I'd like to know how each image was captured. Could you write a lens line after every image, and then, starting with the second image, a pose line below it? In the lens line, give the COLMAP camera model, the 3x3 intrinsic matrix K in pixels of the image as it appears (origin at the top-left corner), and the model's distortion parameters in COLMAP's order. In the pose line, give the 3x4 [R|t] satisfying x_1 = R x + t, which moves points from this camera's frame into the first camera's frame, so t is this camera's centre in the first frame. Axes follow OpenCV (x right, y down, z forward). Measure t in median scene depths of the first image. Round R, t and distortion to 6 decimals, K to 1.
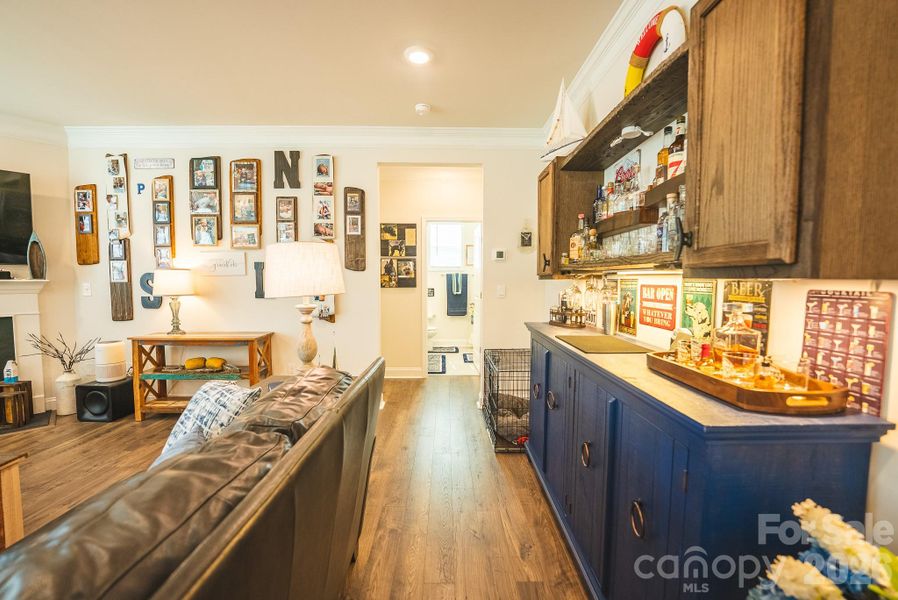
lens RADIAL K [[368.4, 0, 451.2], [0, 368.4, 301.4], [0, 0, 1]] dist [-0.027771, 0.003440]
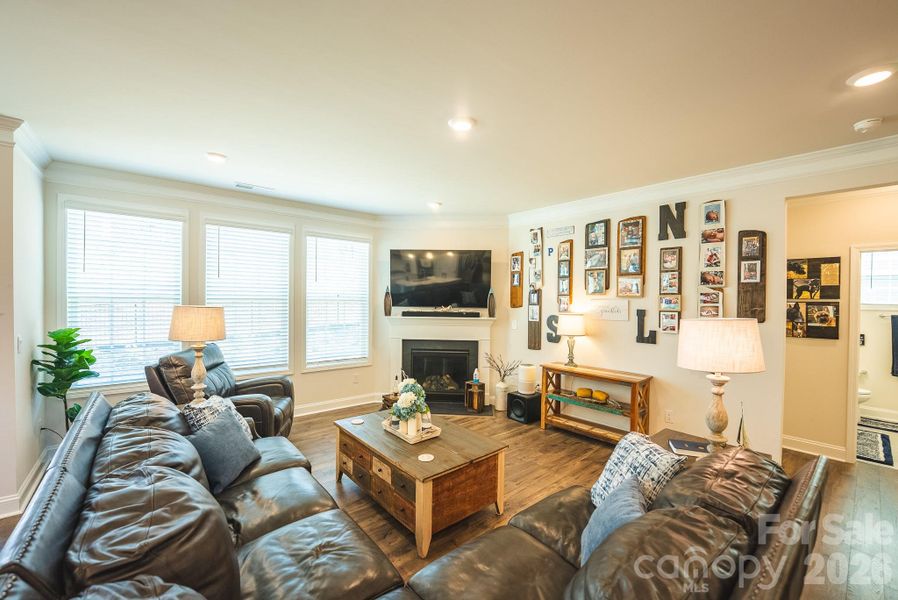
lens RADIAL K [[368.4, 0, 450.4], [0, 368.4, 299.7], [0, 0, 1]] dist [-0.027771, 0.003440]
pose [[0.637250, 0.011017, -0.770579, -0.051218], [-0.054513, 0.998038, -0.030812, -0.074320], [0.768727, 0.061641, 0.636600, -0.132828]]
